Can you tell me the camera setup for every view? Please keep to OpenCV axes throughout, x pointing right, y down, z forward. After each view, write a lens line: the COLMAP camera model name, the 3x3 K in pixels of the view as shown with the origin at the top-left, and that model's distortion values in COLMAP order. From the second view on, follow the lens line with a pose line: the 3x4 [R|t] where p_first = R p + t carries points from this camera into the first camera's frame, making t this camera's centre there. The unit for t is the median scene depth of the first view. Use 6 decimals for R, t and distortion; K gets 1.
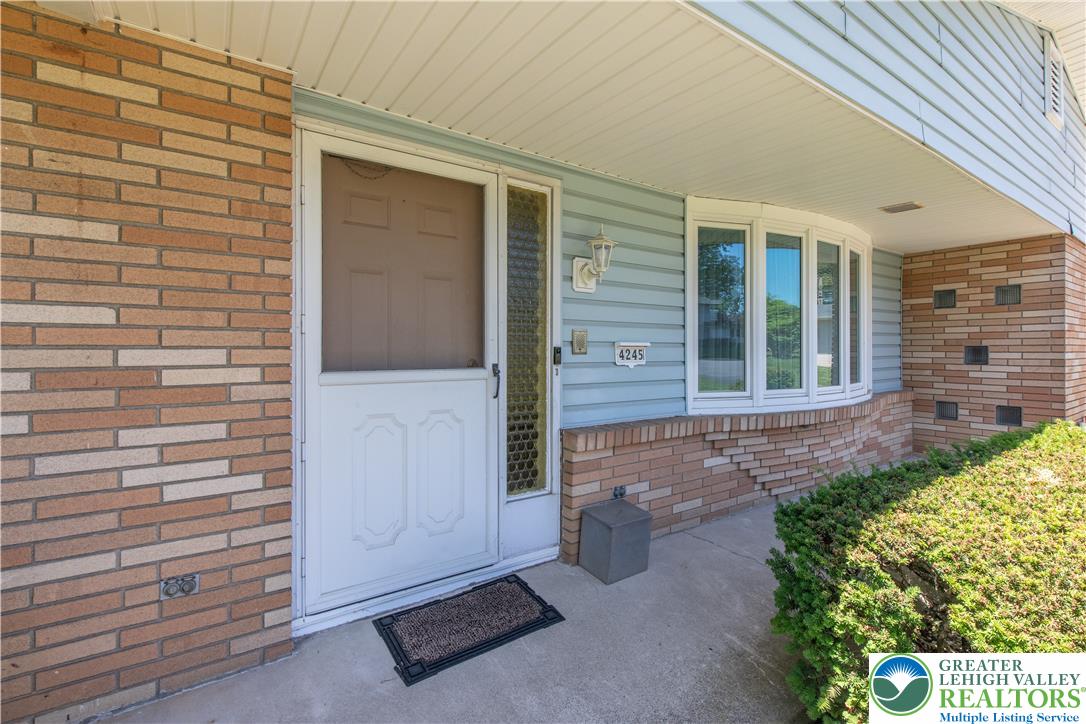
lens RADIAL K [[485.2, 0, 544.9], [0, 485.2, 355.3], [0, 0, 1]] dist [0.000968, 0.000223]
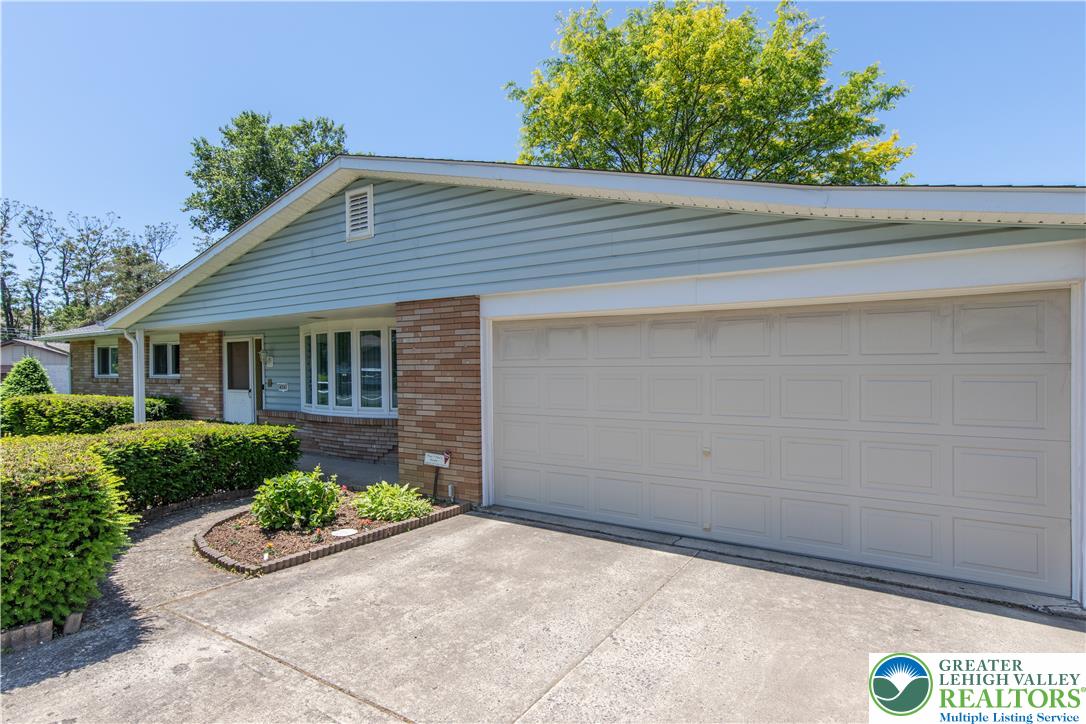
lens RADIAL K [[527.2, 0, 543.1], [0, 527.2, 354.4], [0, 0, 1]] dist [0.018100, 0.000085]
pose [[0.401840, -0.006929, -0.915684, 4.557667], [0.015364, 0.999882, -0.000824, -0.210176], [0.915581, -0.013738, 0.401899, 1.434948]]
